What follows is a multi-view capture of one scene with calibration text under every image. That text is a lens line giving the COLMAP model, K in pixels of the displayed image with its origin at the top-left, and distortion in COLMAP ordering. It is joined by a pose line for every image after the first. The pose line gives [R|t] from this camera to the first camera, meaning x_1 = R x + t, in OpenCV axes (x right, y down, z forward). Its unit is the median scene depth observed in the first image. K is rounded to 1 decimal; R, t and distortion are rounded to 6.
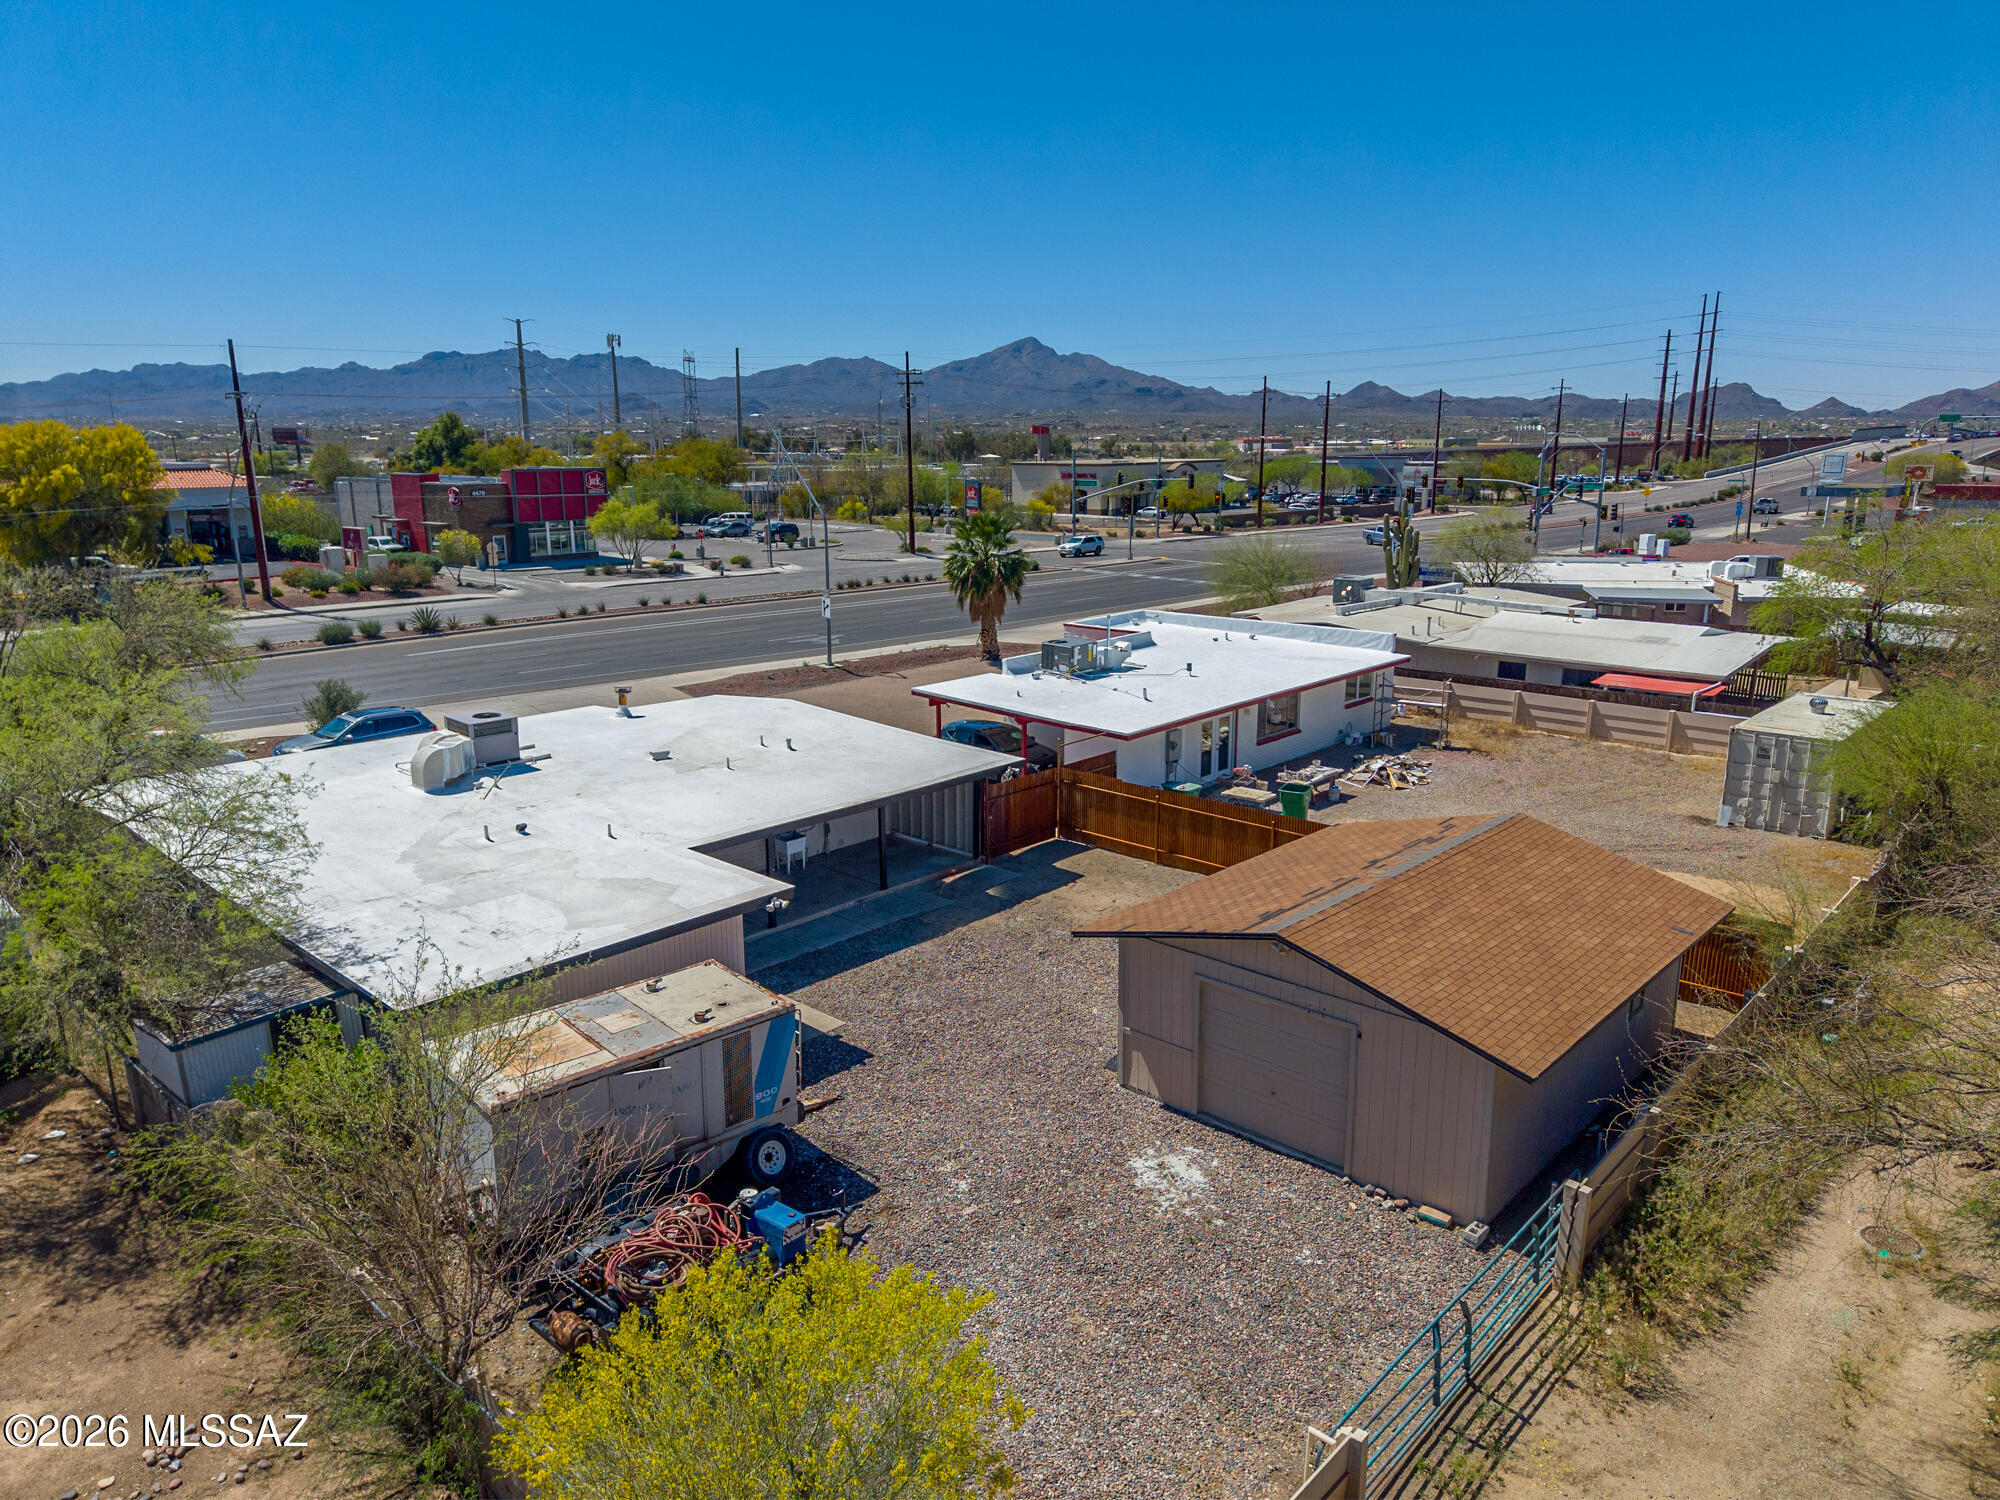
lens RADIAL K [[1364.9, 0, 997.5], [0, 1364.9, 752.0], [0, 0, 1]] dist [0.027250, -0.000486]
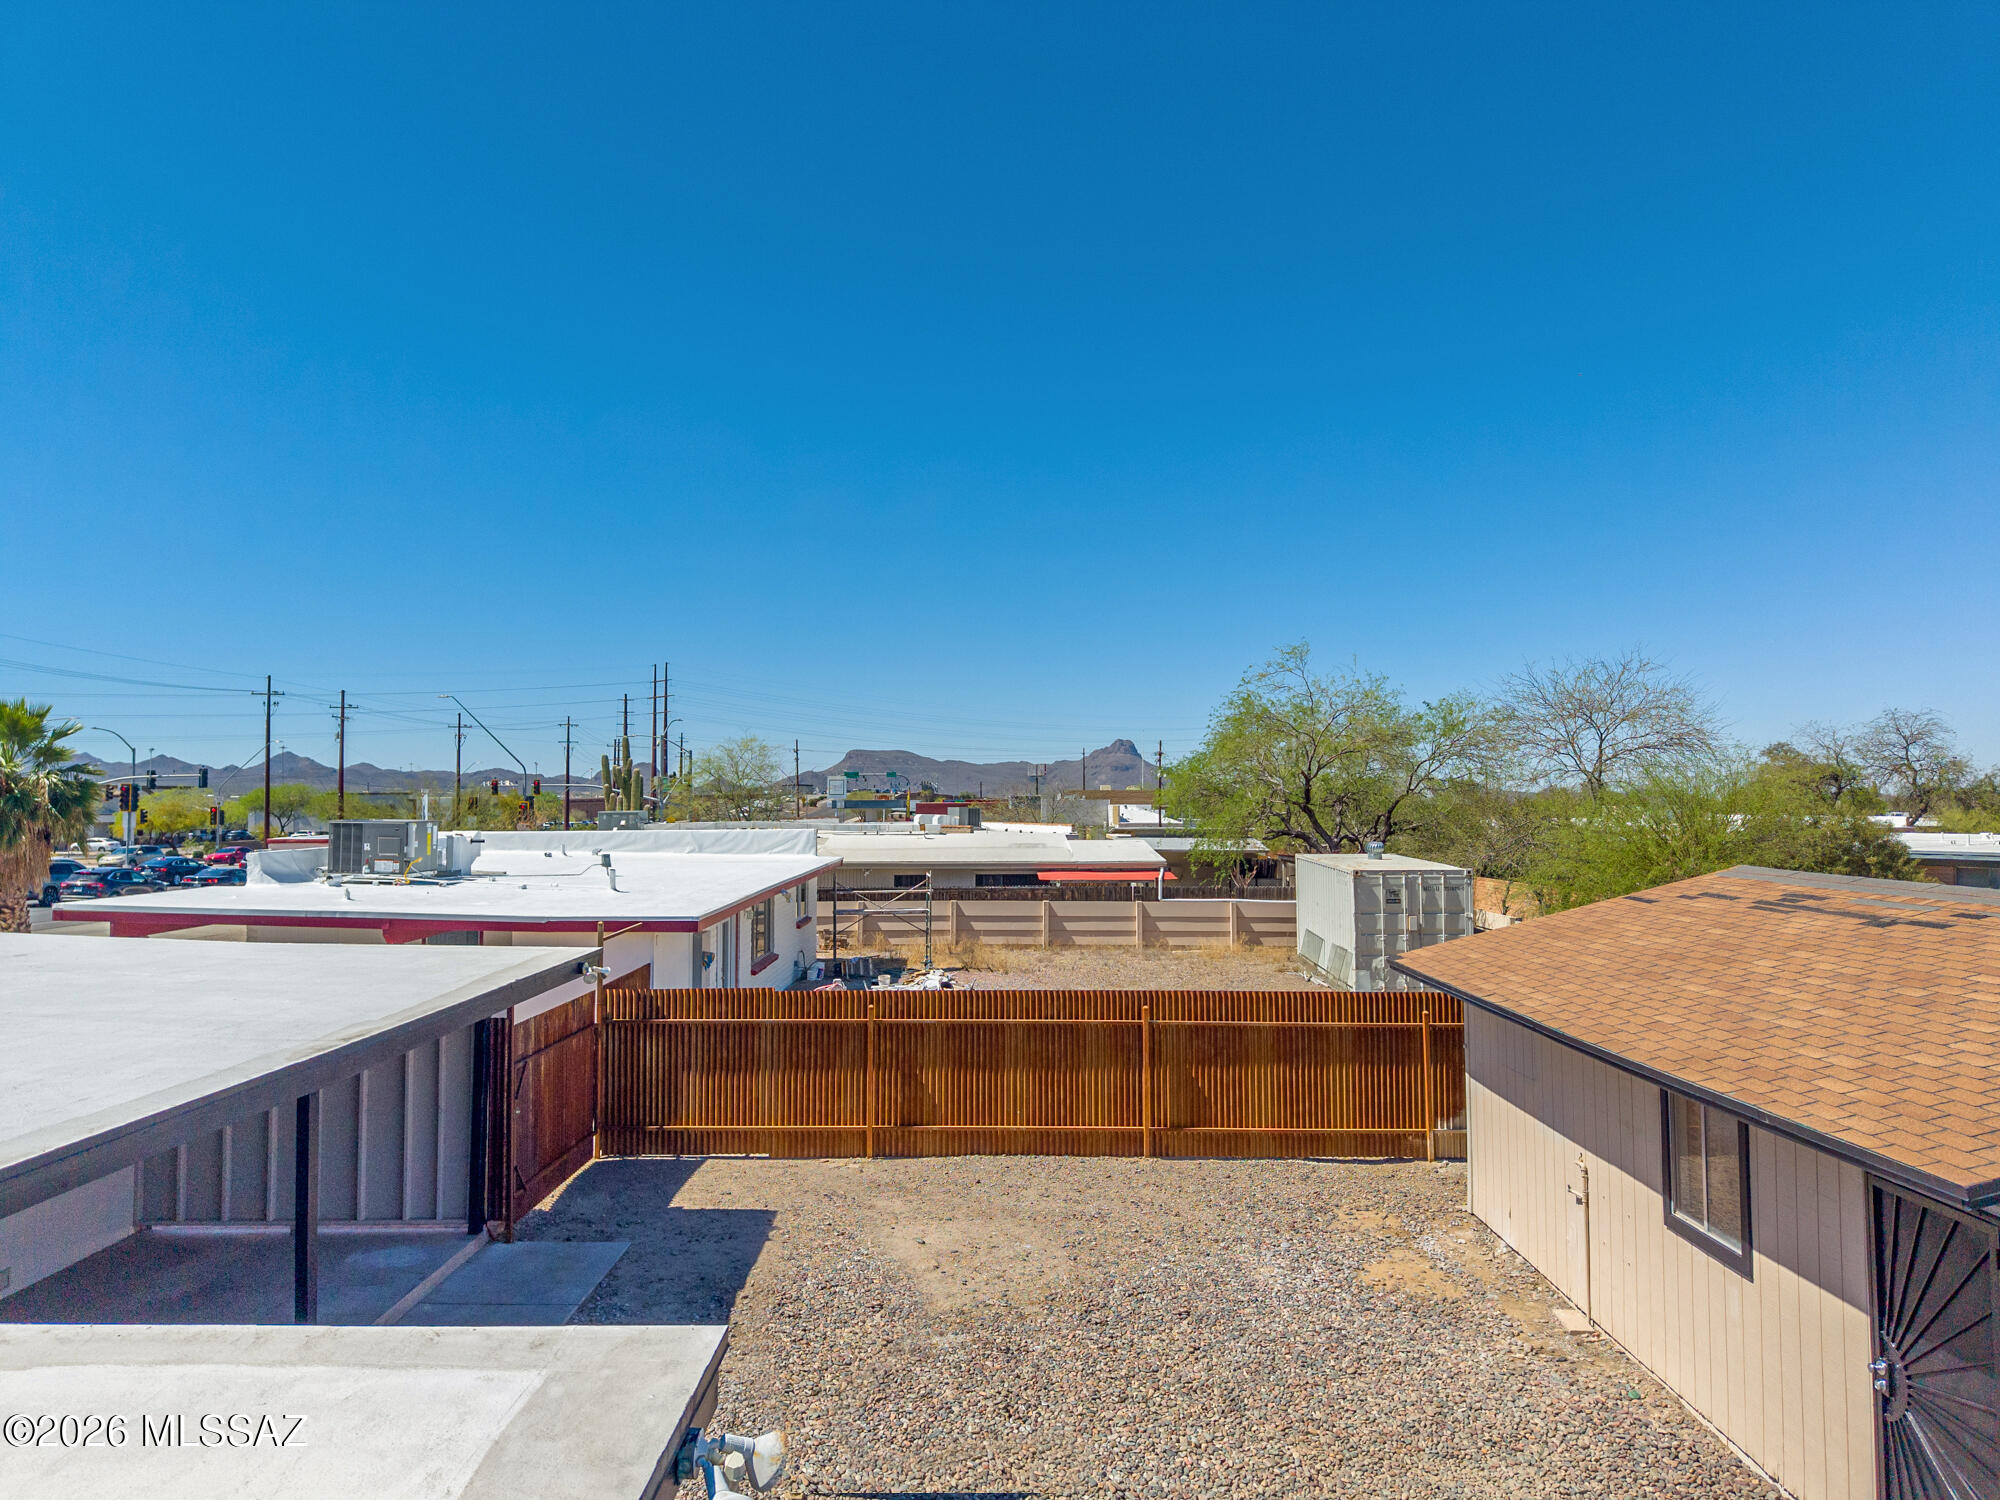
lens RADIAL K [[1364.9, 0, 1007.1], [0, 1364.9, 747.5], [0, 0, 1]] dist [0.027250, -0.000486]
pose [[0.748332, 0.019693, 0.663032, -0.142978], [0.154149, 0.967031, -0.202704, 0.043224], [-0.645164, 0.253895, 0.720625, 0.542663]]
